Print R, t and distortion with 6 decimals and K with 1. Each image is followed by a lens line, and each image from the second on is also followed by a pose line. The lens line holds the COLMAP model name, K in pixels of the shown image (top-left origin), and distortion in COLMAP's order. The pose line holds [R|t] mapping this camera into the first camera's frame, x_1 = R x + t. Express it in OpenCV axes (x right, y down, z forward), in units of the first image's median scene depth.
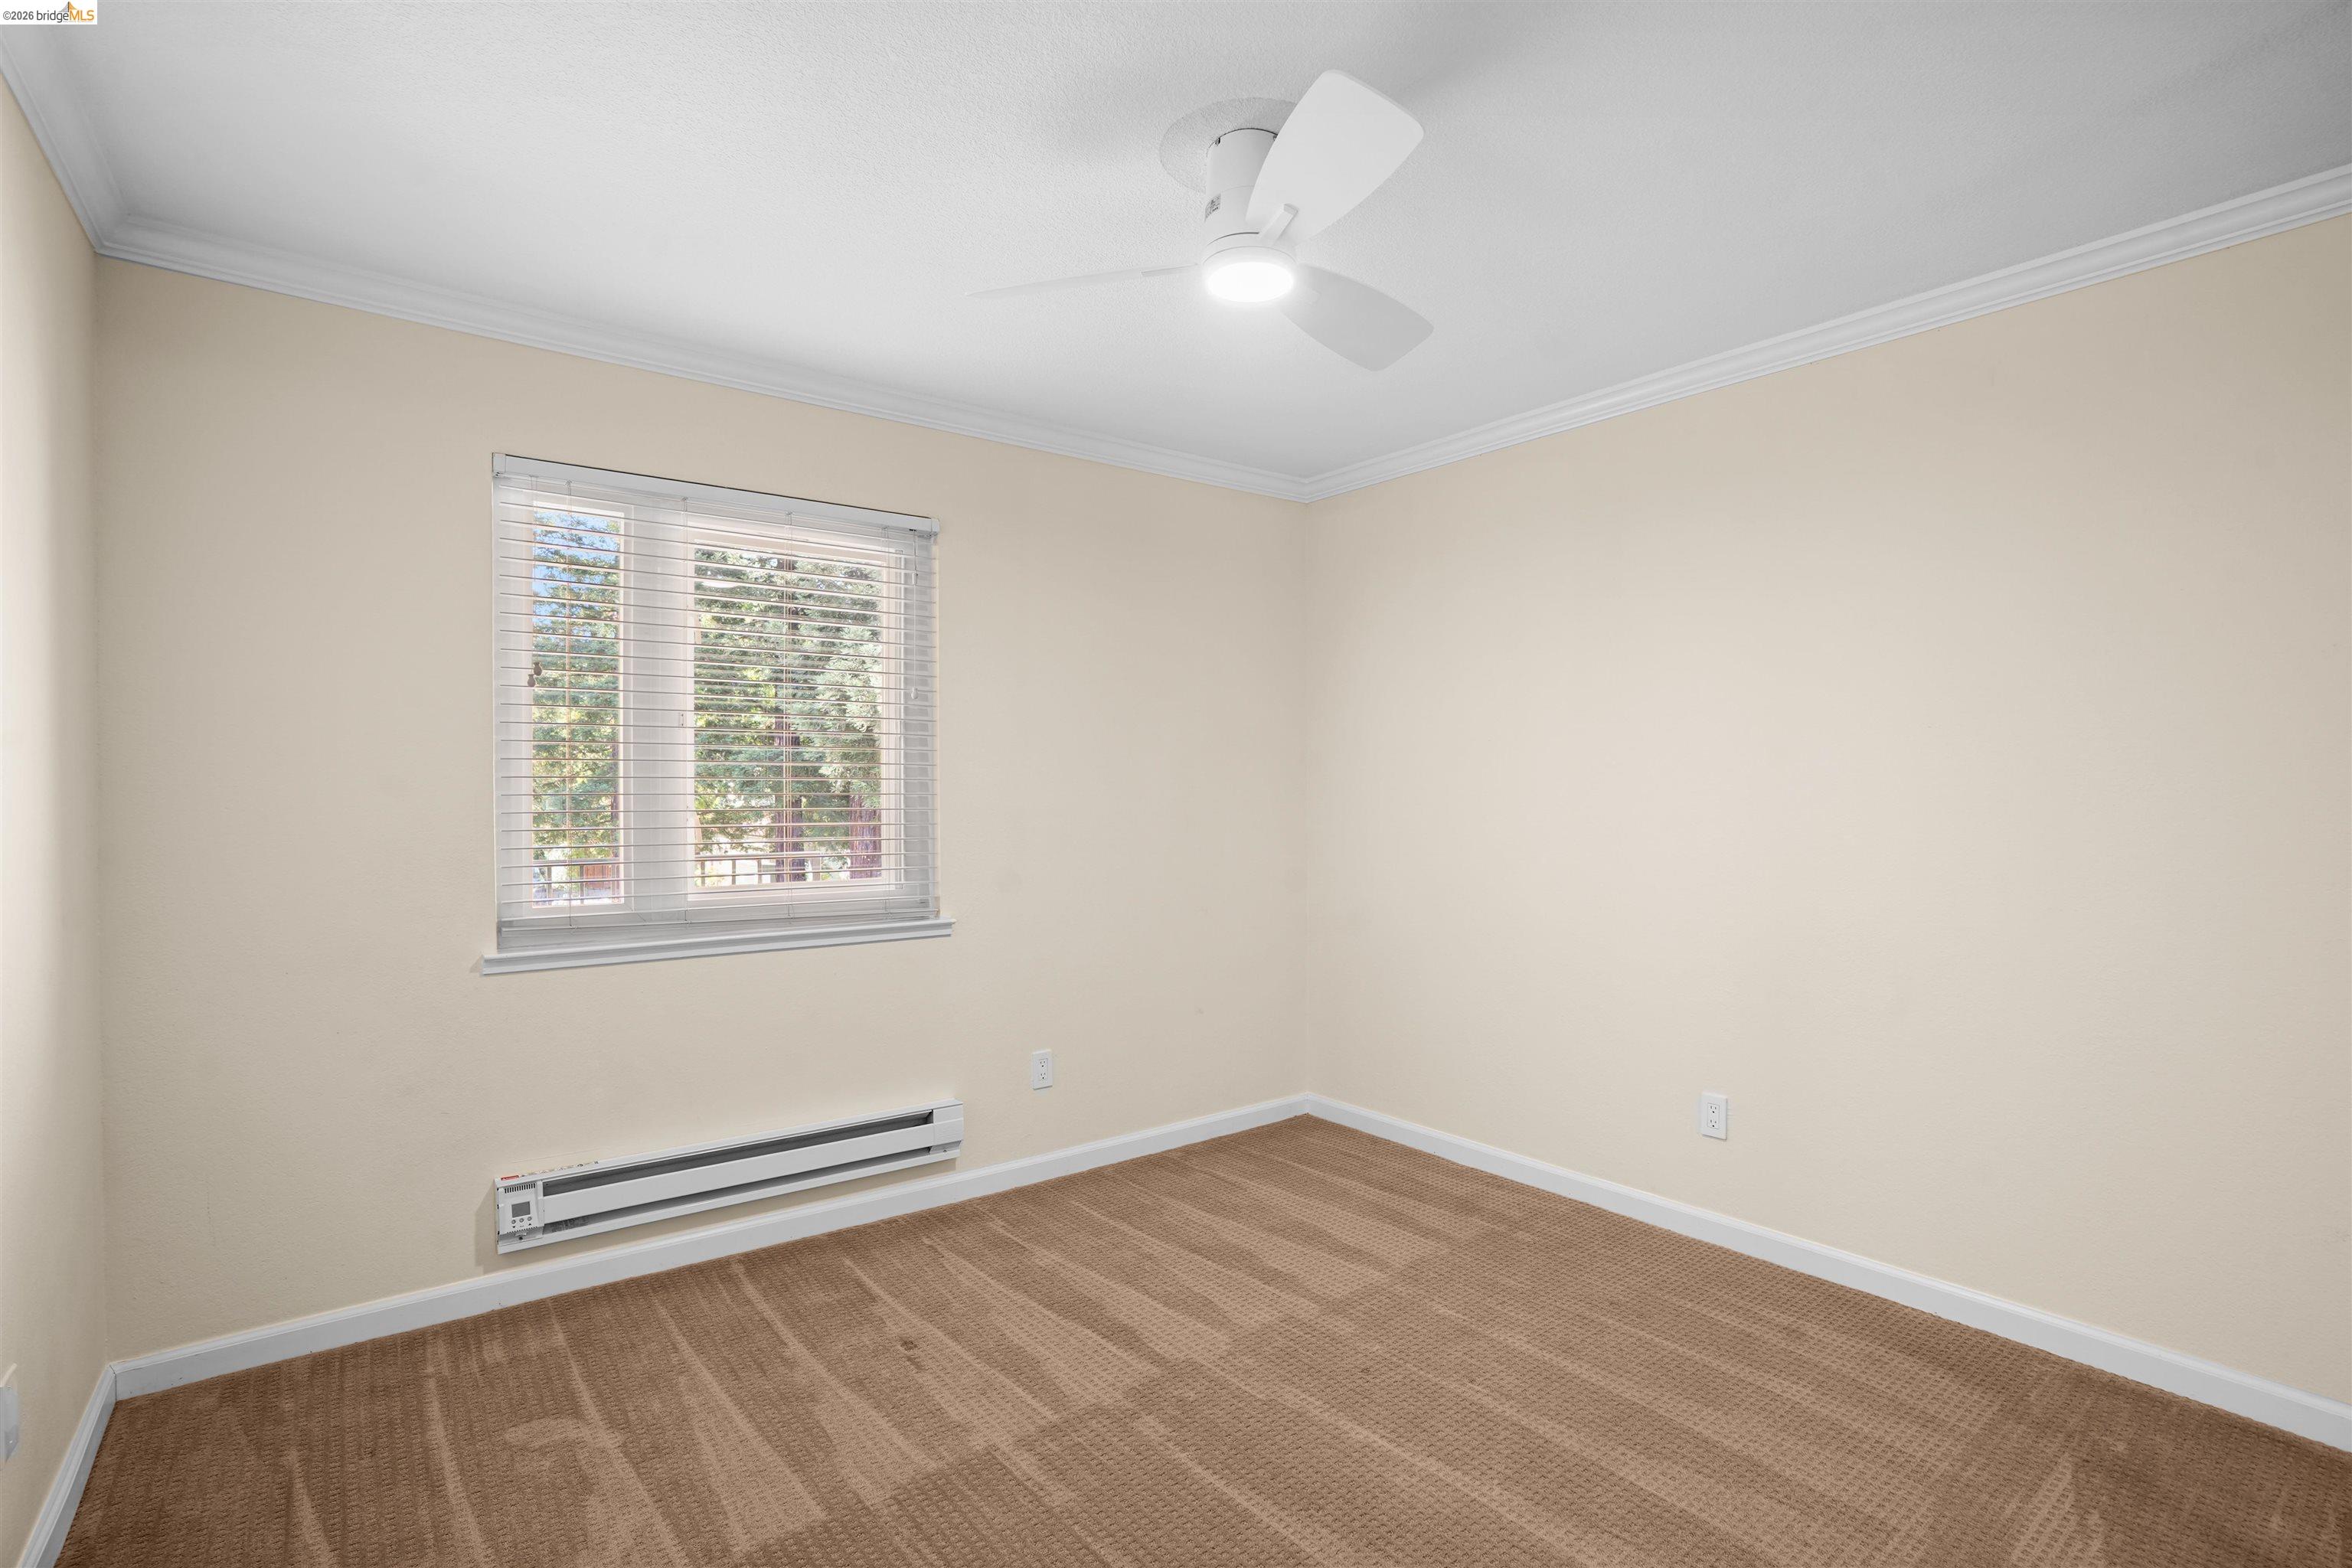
lens RADIAL K [[1096.4, 0, 1176.3], [0, 1096.4, 800.4], [0, 0, 1]] dist [-0.055933, 0.019840]
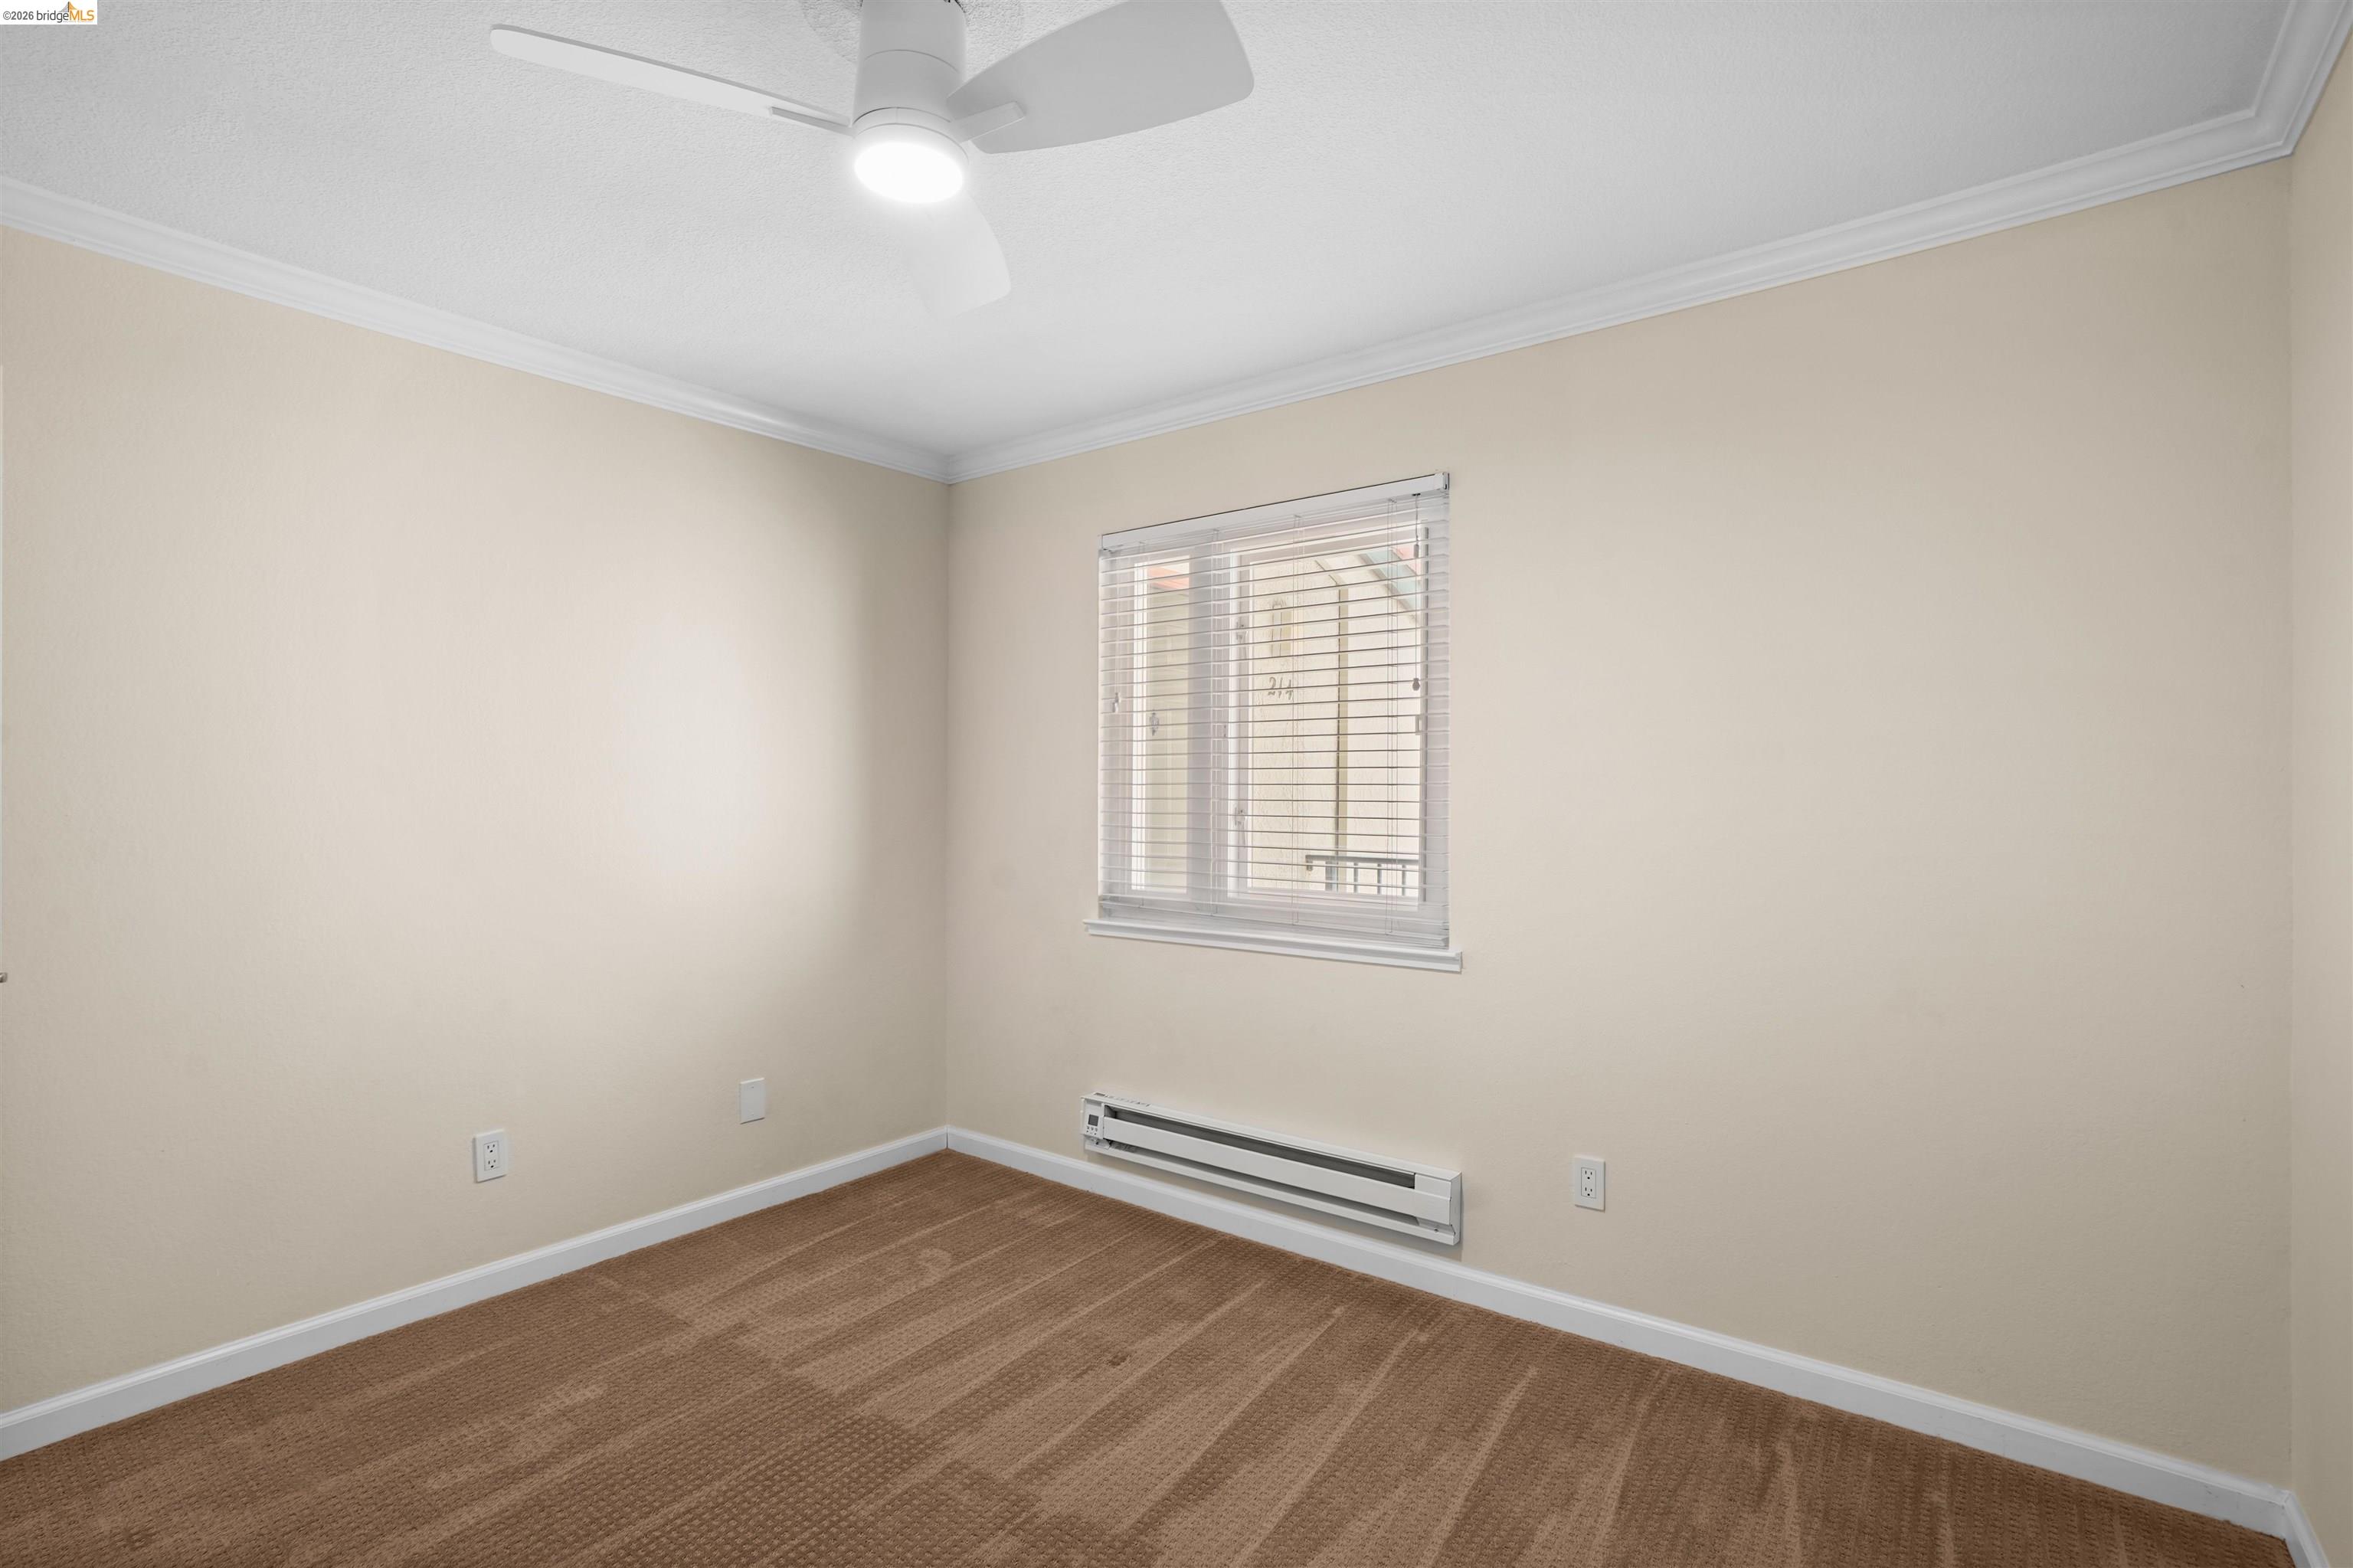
lens RADIAL K [[1096.9, 0, 1177.9], [0, 1096.9, 775.5], [0, 0, 1]] dist [-0.055933, 0.019840]
pose [[0.250067, -0.015396, -0.968106, 0.660881], [-0.005991, 0.999830, -0.017448, -0.011152], [0.968210, 0.010163, 0.249933, 0.726631]]
